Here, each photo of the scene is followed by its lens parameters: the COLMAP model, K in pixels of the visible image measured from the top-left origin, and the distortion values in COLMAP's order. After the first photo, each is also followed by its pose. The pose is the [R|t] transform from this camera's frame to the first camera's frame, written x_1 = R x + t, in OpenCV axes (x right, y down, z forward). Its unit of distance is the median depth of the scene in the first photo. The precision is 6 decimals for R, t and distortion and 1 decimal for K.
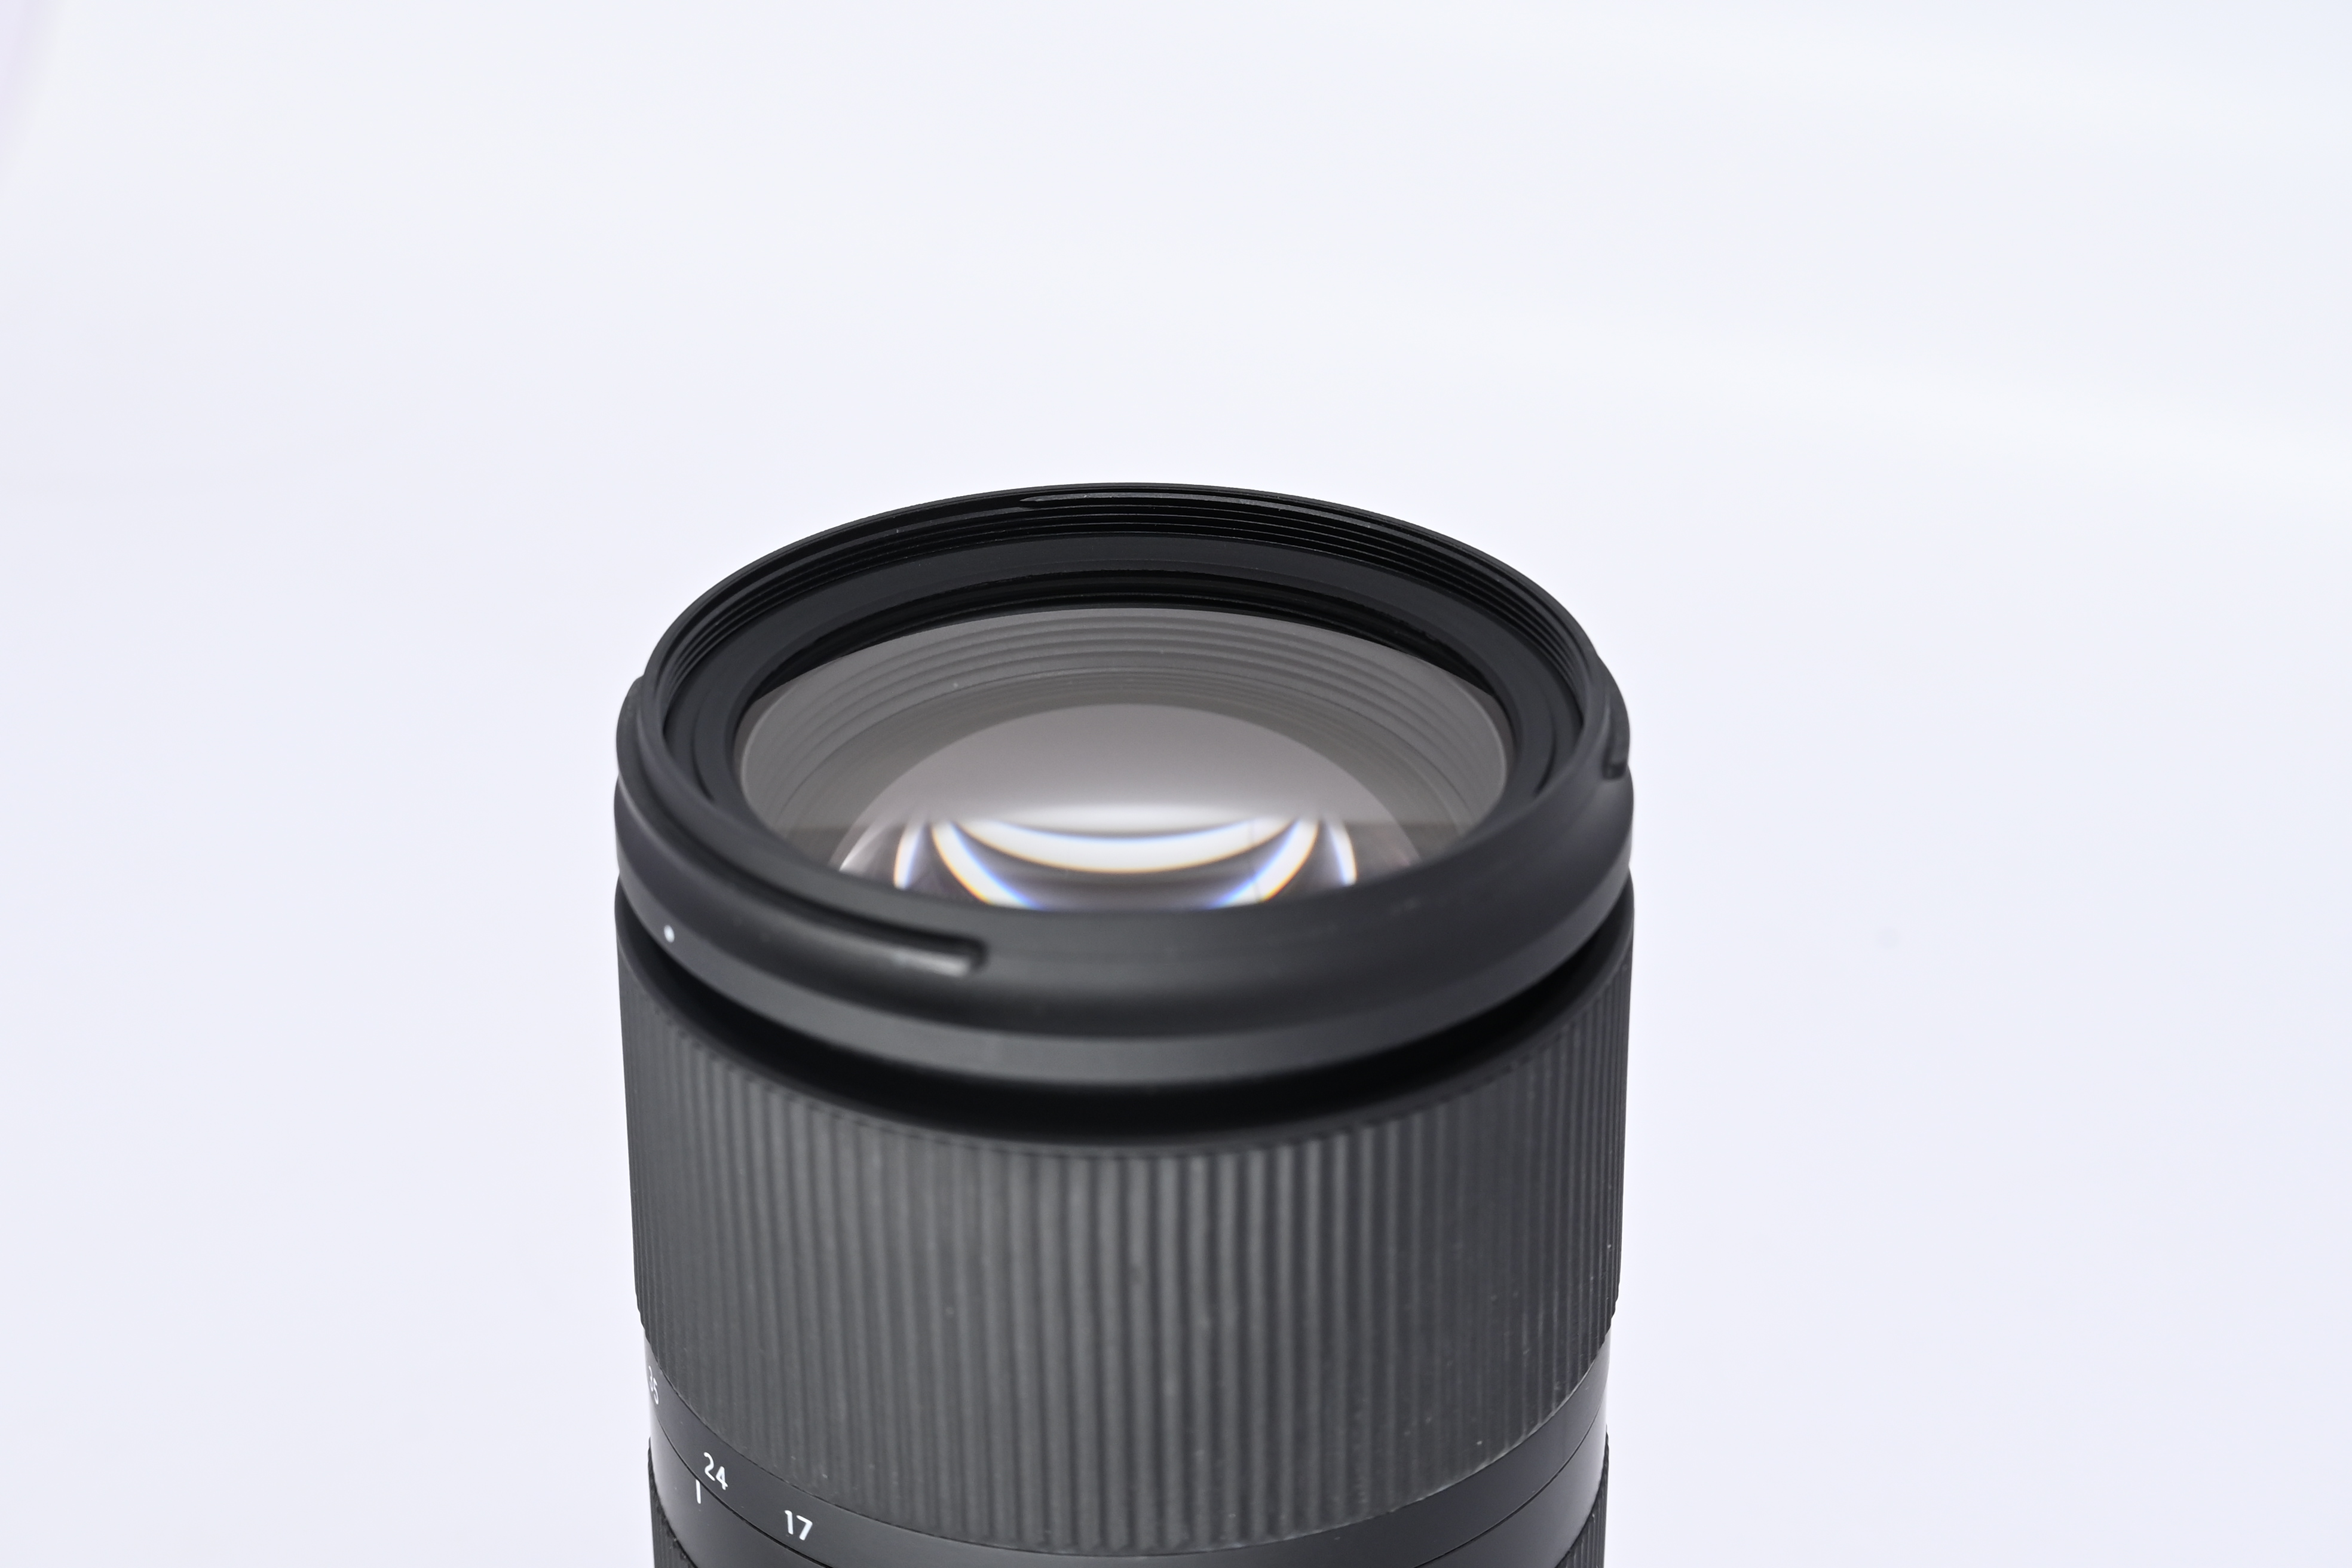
lens RADIAL K [[5045.7, 0, 1184.5], [0, 5045.7, 779.5], [0, 0, 1]] dist [0.009179, 0.000000]
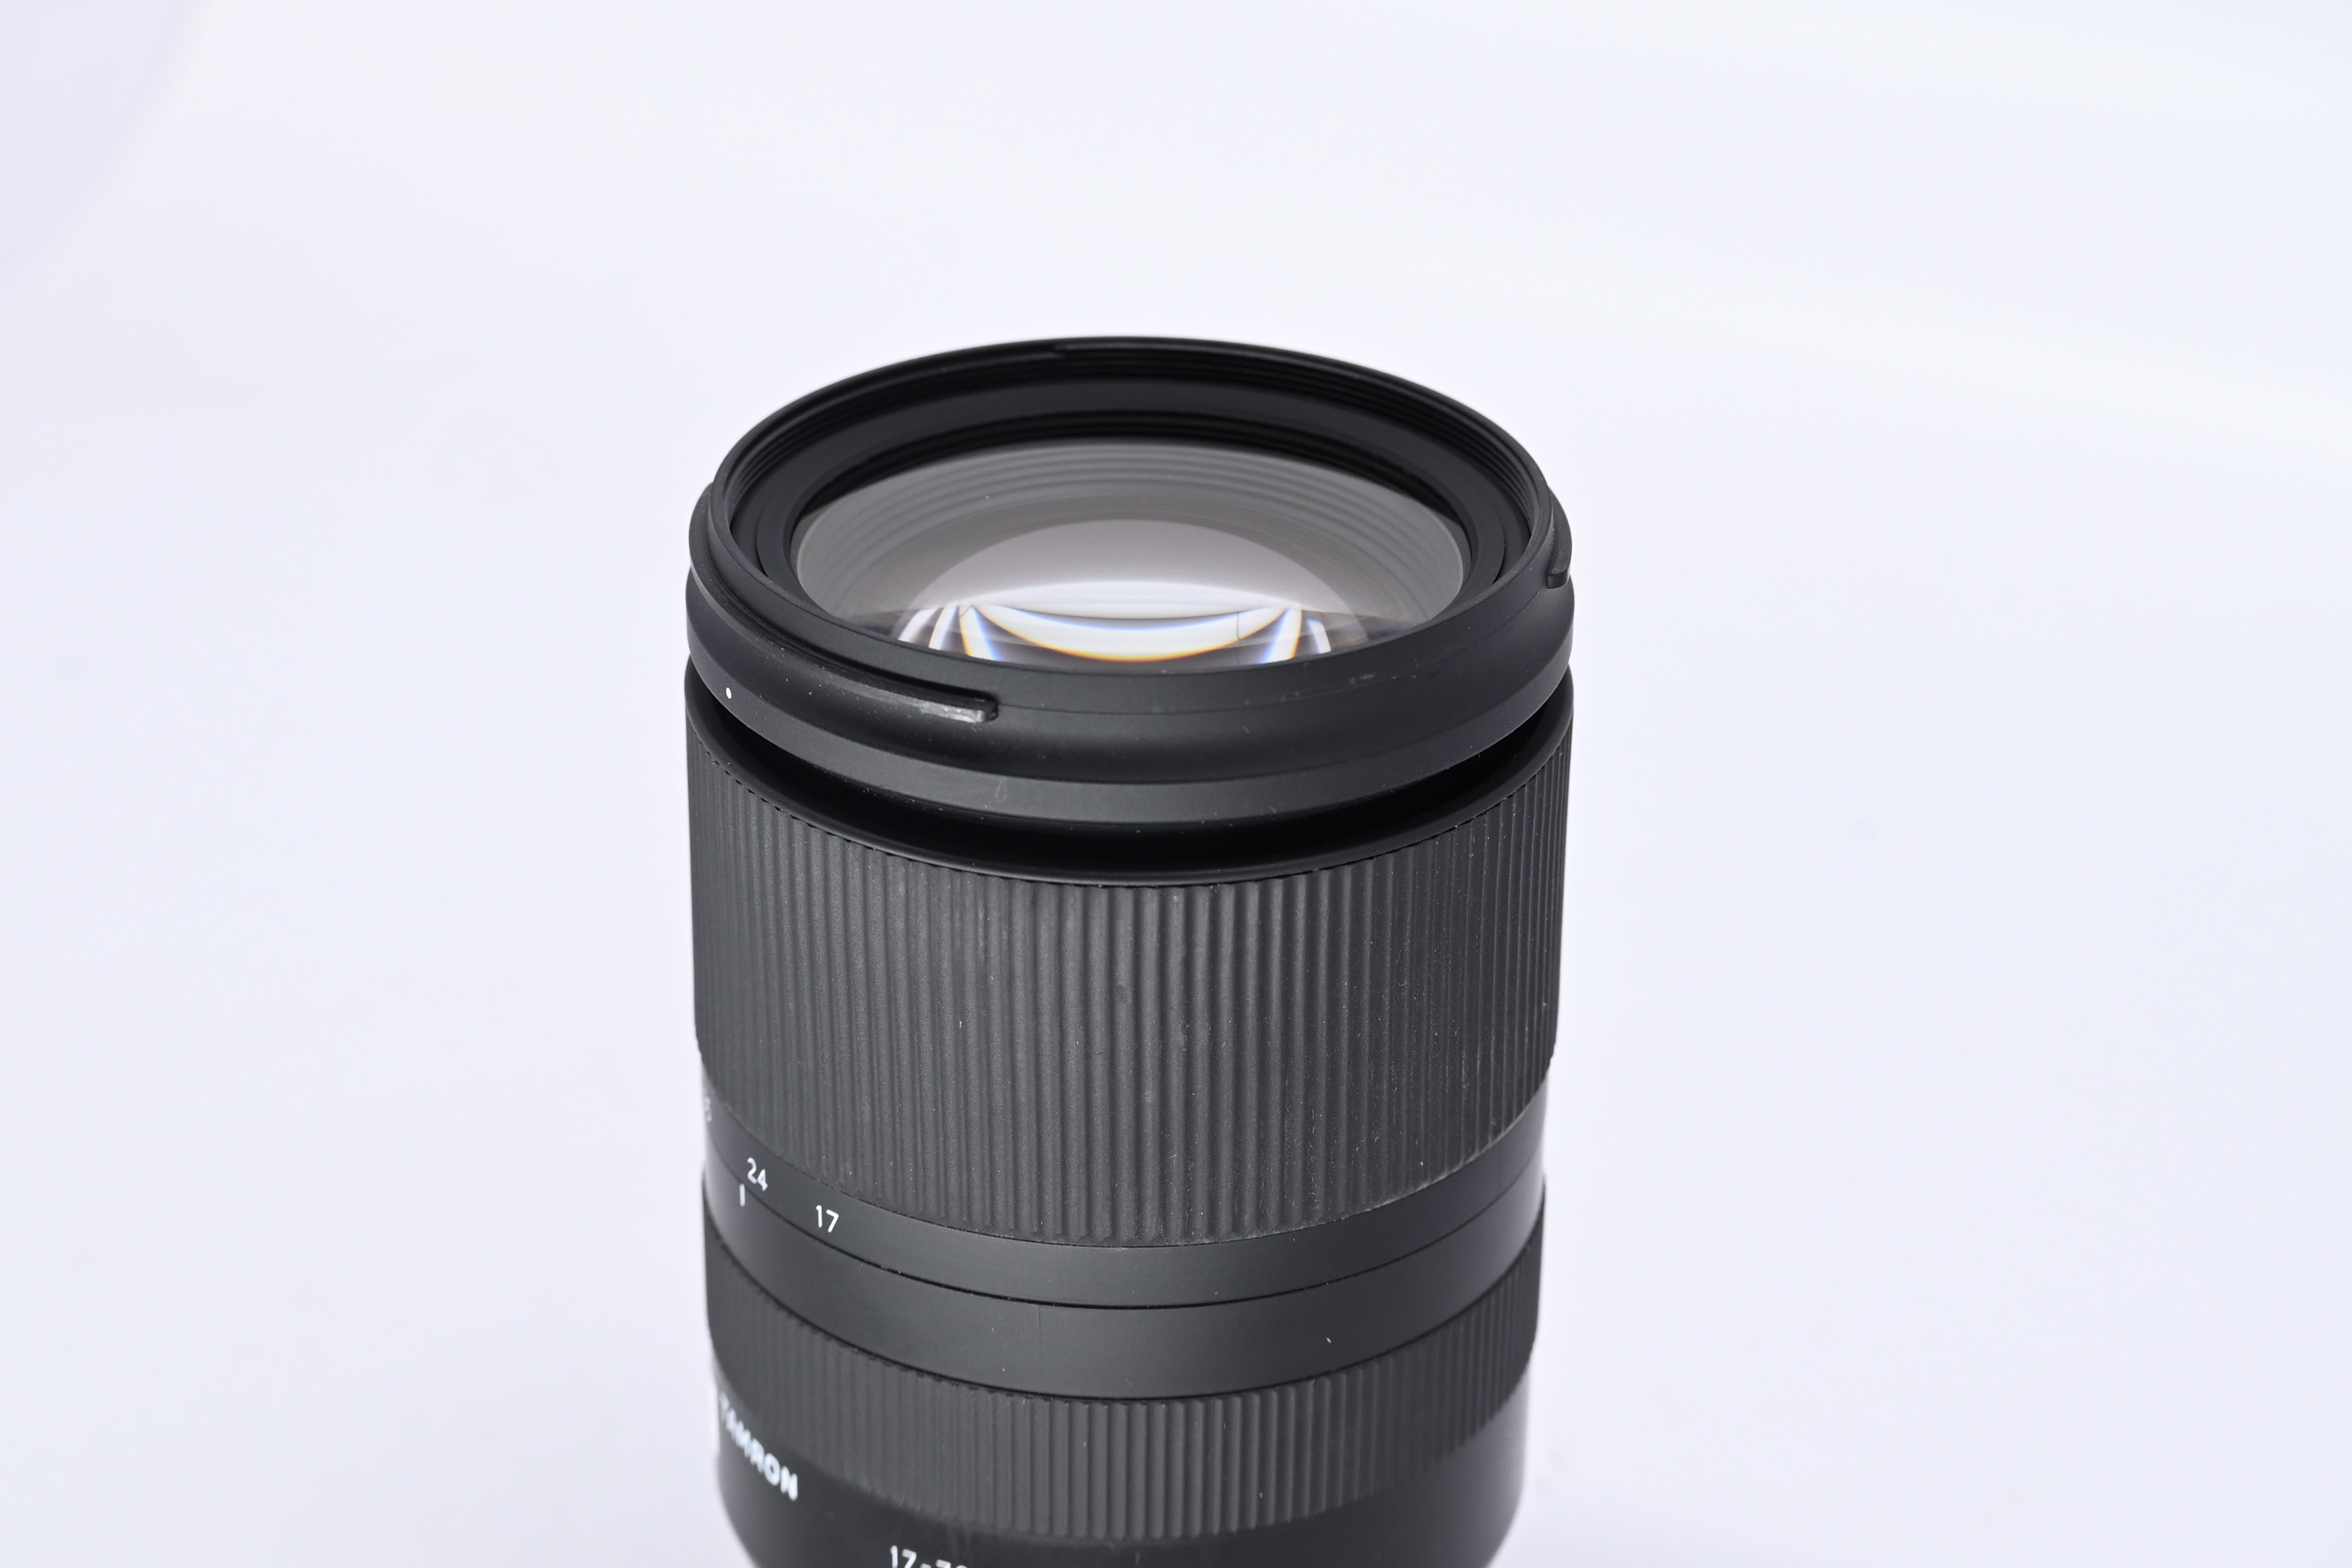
lens RADIAL K [[5045.7, 0, 1170.6], [0, 5045.7, 788.4], [0, 0, 1]] dist [0.009179, 0.000000]
pose [[0.999232, 0.029107, -0.026217, 0.029346], [-0.029334, 0.999535, -0.008302, 0.058022], [0.025963, 0.009064, 0.999622, -0.149313]]
